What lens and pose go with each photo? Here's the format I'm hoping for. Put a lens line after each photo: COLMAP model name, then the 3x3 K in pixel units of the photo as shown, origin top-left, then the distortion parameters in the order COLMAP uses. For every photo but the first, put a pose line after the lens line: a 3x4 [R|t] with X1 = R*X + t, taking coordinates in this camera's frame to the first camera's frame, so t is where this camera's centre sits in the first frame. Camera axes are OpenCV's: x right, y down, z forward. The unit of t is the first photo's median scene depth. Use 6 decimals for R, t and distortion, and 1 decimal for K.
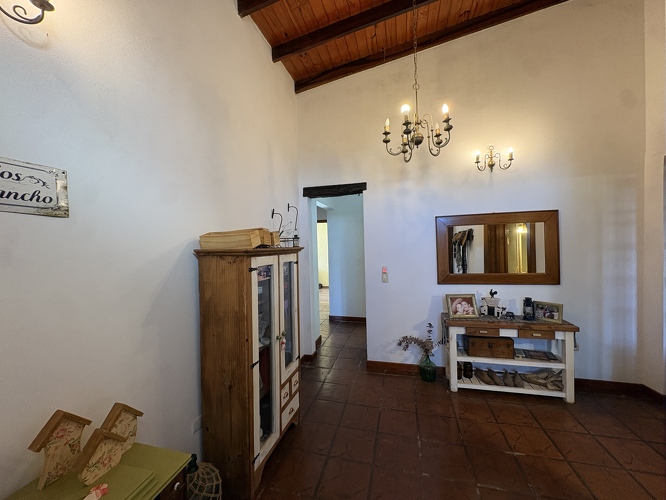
lens RADIAL K [[267.3, 0, 332.4], [0, 267.3, 250.5], [0, 0, 1]] dist [0.000735, 0.000024]
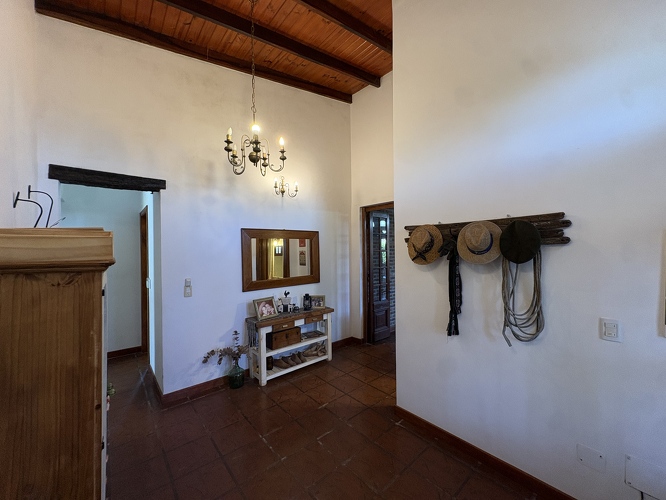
lens RADIAL K [[267.3, 0, 334.1], [0, 267.3, 250.2], [0, 0, 1]] dist [0.000735, 0.000024]
pose [[0.559945, 0.018795, 0.828317, -0.321332], [0.013039, 0.999419, -0.031492, -0.001692], [-0.828427, 0.028435, 0.559374, 0.112223]]
